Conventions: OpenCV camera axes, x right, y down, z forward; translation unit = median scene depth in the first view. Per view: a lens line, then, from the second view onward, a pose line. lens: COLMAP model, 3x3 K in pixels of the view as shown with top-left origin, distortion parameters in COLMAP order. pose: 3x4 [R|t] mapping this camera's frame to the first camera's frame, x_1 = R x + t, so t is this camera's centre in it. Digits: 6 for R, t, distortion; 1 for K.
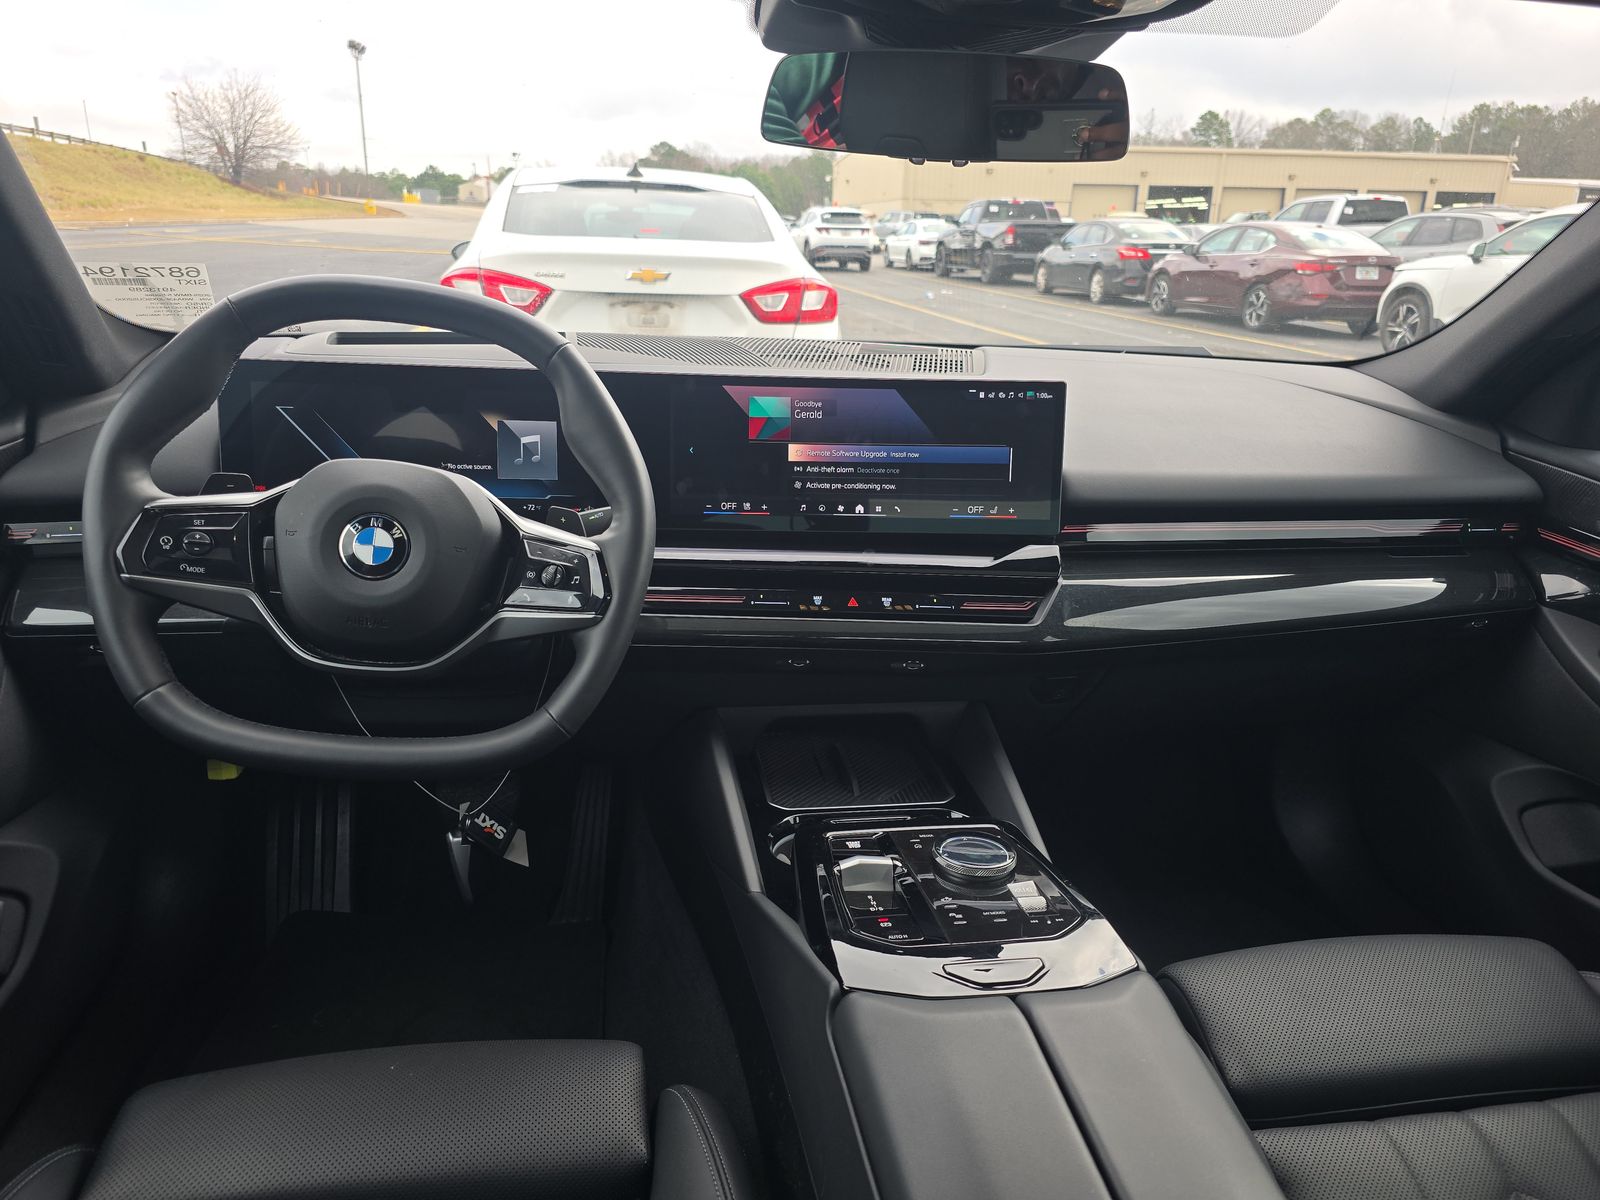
lens RADIAL K [[1092.5, 0, 797.5], [0, 1092.5, 600.9], [0, 0, 1]] dist [0.047675, -0.001158]
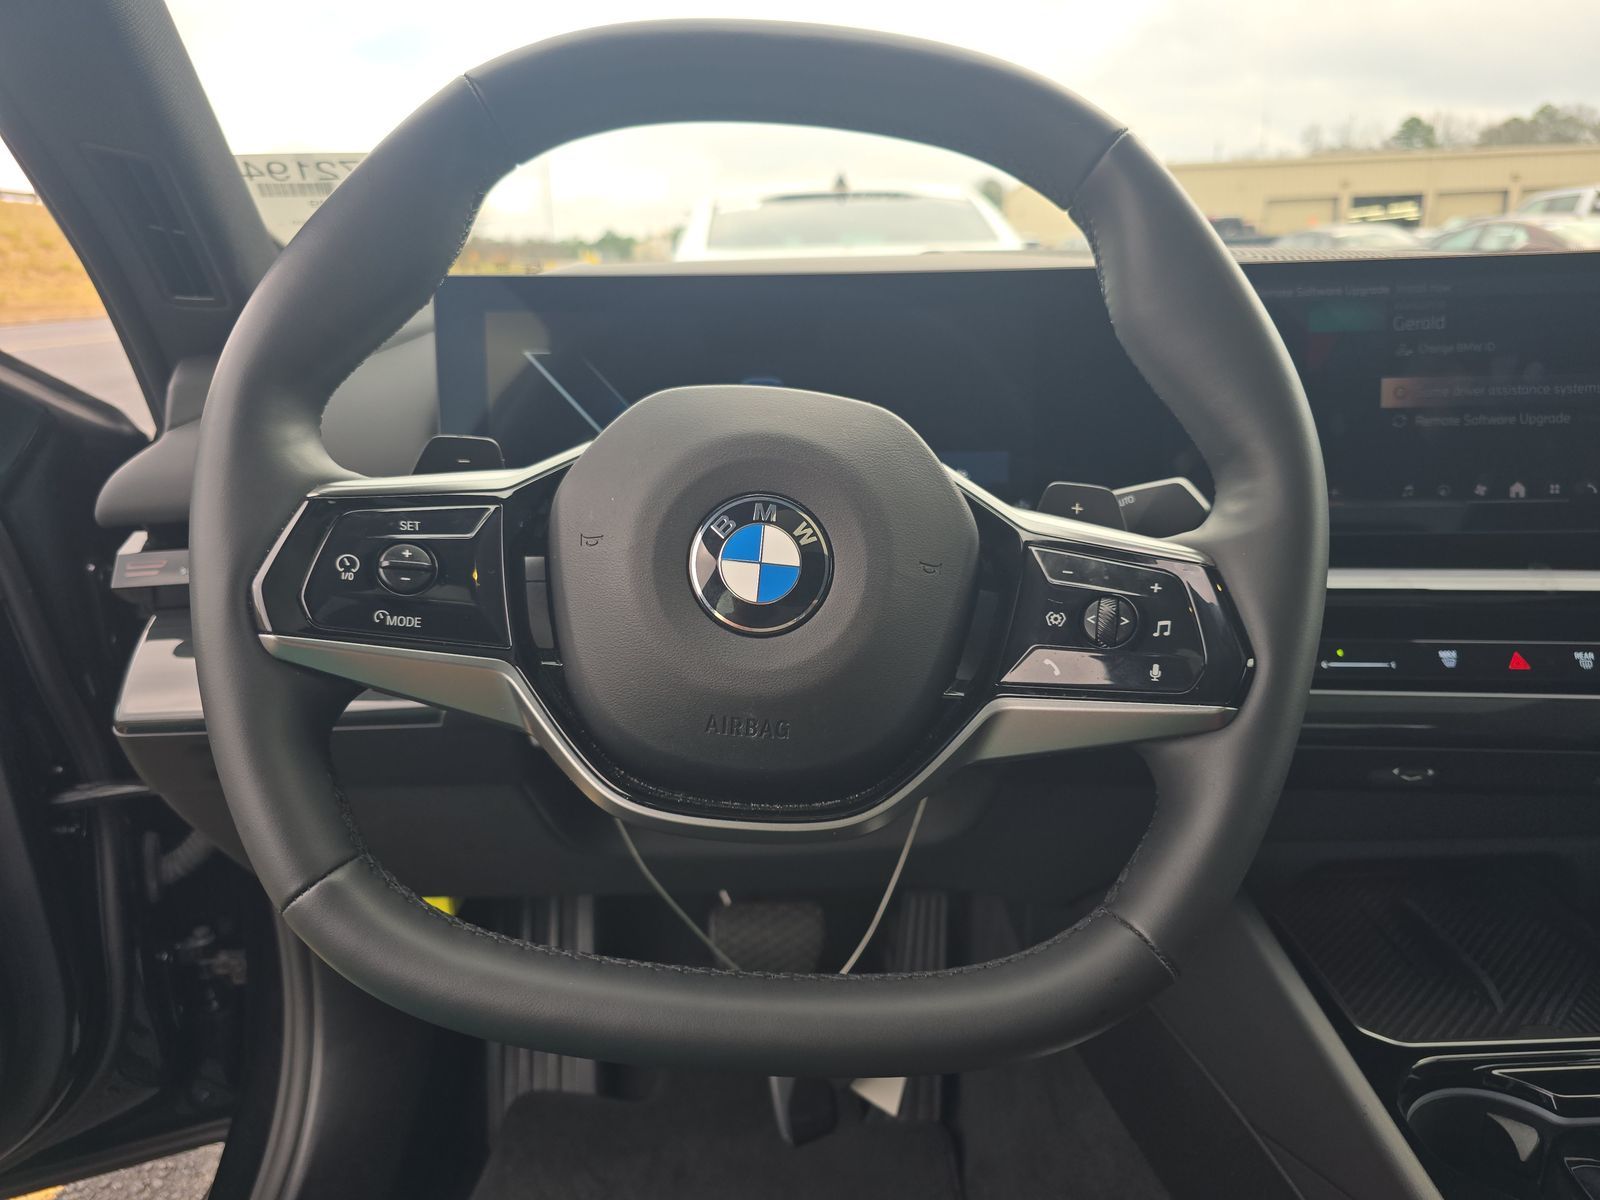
lens RADIAL K [[1062.6, 0, 794.2], [0, 1062.6, 600.3], [0, 0, 1]] dist [0.064559, -0.064690]
pose [[0.989576, -0.023289, -0.142114, -0.290786], [0.016891, 0.998796, -0.046059, -0.012886], [0.143016, 0.043178, 0.988778, 0.530385]]
